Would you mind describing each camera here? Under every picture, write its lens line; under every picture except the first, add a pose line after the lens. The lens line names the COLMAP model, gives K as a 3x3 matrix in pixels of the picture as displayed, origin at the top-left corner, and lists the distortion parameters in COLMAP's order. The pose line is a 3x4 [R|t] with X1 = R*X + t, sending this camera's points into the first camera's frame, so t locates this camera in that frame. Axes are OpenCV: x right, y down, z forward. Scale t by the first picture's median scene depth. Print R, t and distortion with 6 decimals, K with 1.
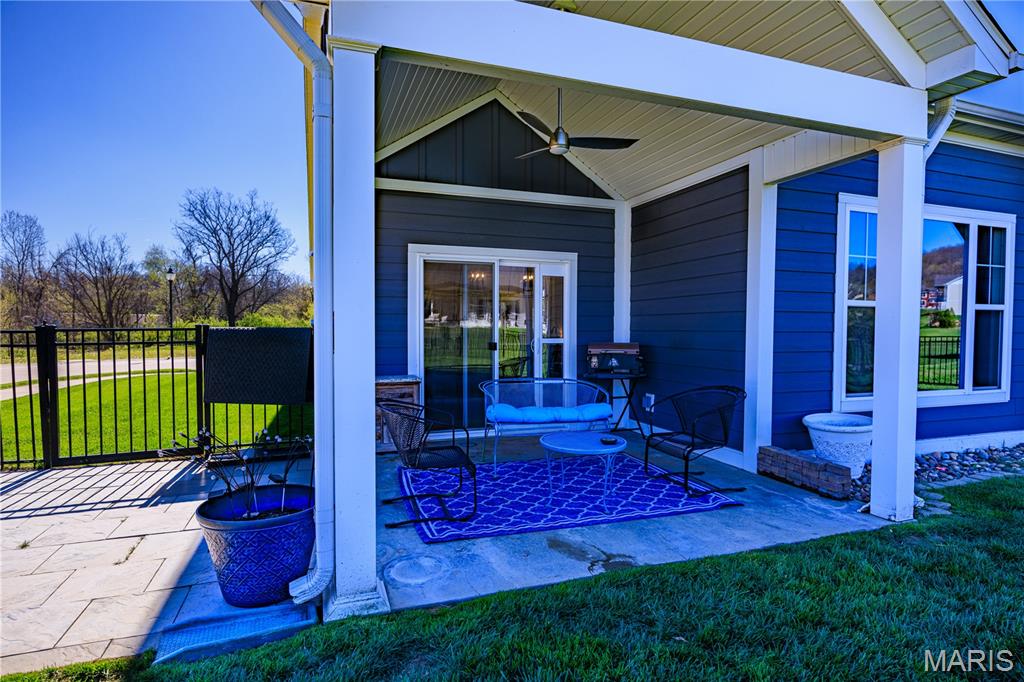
lens RADIAL K [[553.9, 0, 512.0], [0, 553.9, 341.0], [0, 0, 1]] dist [-0.000344, -0.001743]
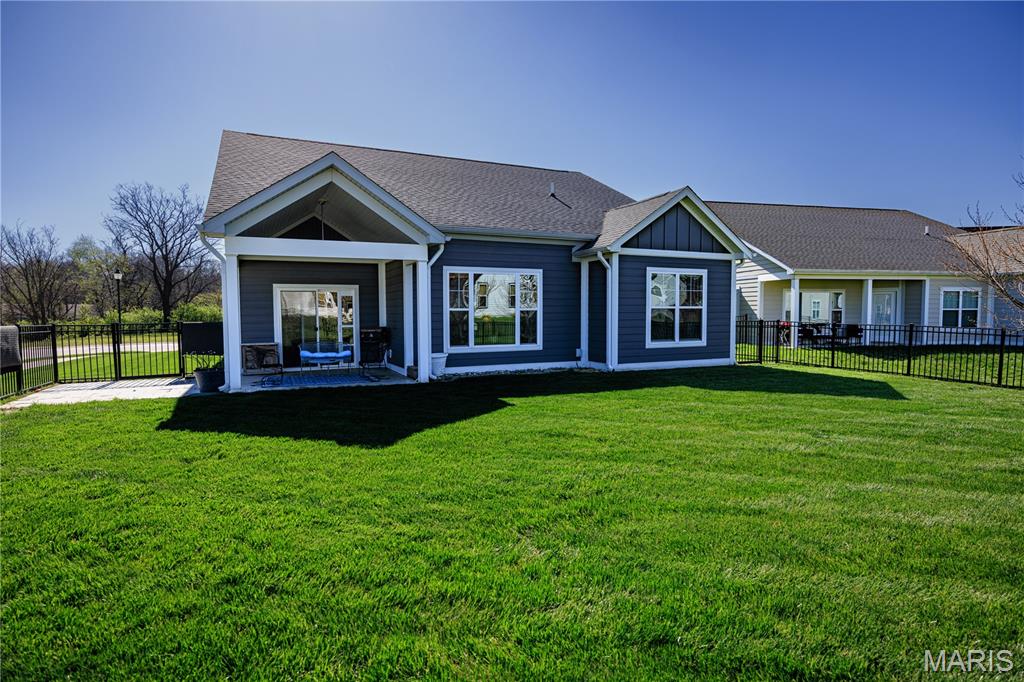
lens RADIAL K [[553.9, 0, 512.0], [0, 553.9, 341.0], [0, 0, 1]] dist [-0.000344, -0.001743]
pose [[0.995472, -0.015577, 0.093775, 0.043326], [0.013027, 0.999530, 0.027749, 0.000512], [-0.094163, -0.026401, 0.995207, -0.102602]]
